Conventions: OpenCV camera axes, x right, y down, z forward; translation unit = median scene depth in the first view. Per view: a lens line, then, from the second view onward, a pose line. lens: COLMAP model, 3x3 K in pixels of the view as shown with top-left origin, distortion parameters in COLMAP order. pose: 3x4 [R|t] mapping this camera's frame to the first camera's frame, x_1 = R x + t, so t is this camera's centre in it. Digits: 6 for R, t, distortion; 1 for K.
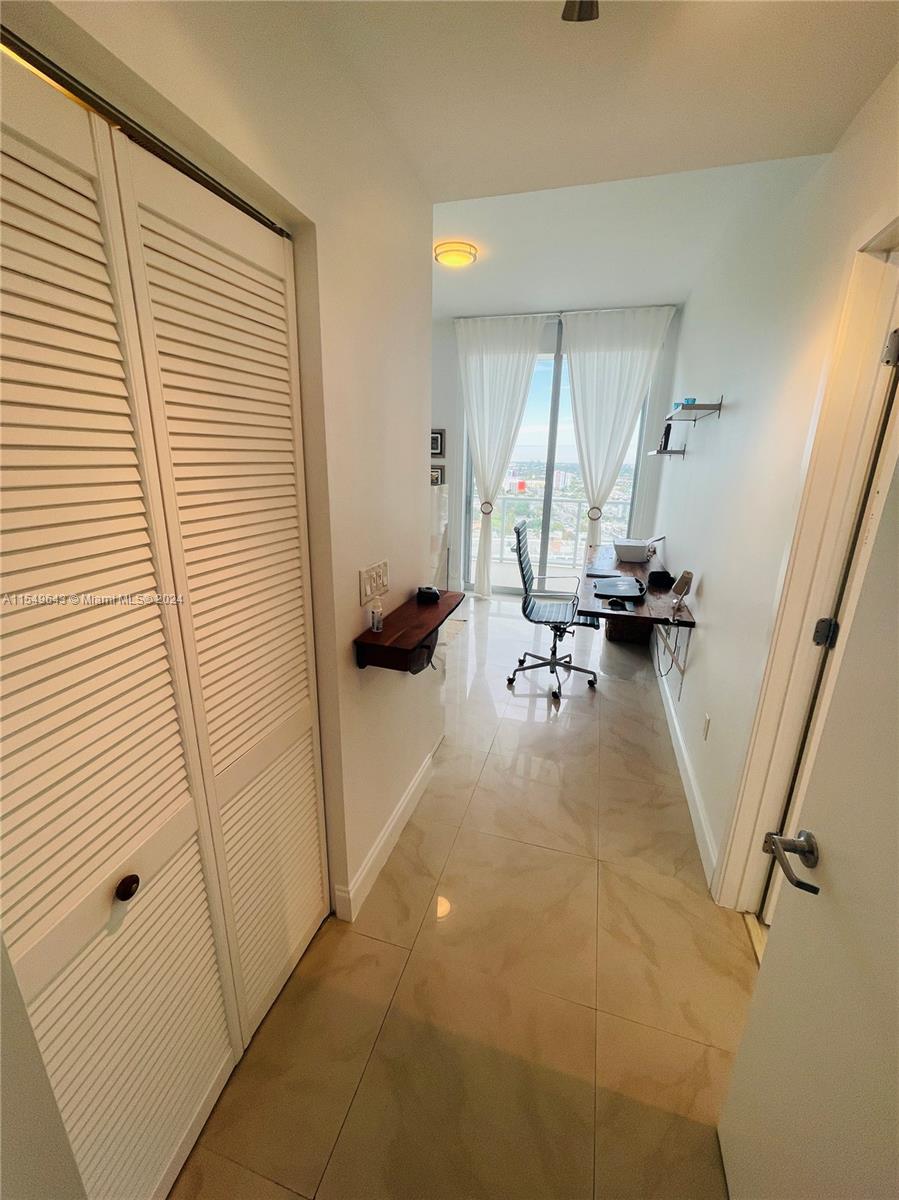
lens RADIAL K [[479.0, 0, 449.3], [0, 479.0, 596.6], [0, 0, 1]] dist [0.001865, 0.000262]
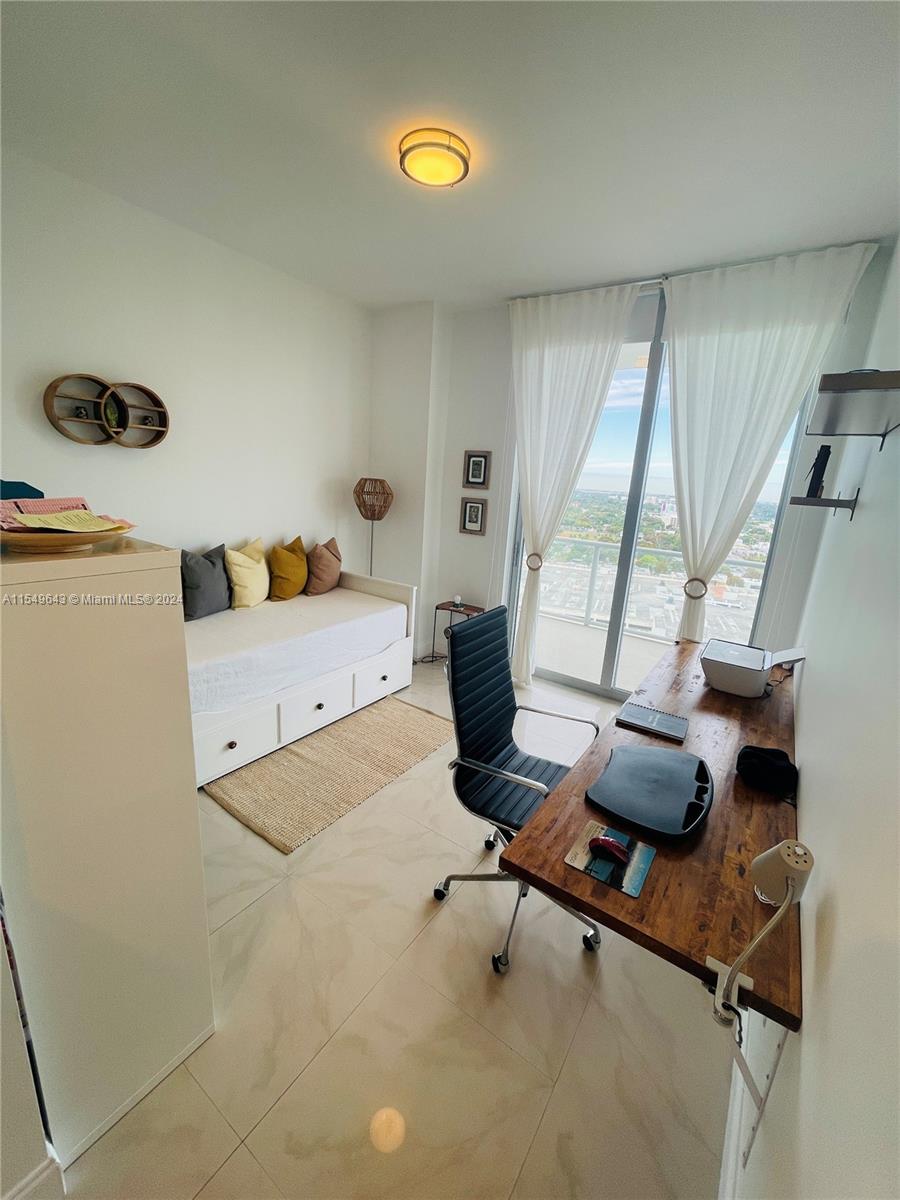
lens RADIAL K [[479.0, 0, 449.8], [0, 479.0, 596.6], [0, 0, 1]] dist [0.001865, 0.000262]
pose [[0.952329, 0.113758, -0.283069, 0.181843], [-0.128447, 0.991139, -0.033824, -0.103539], [0.276713, 0.068571, 0.958503, 0.318811]]
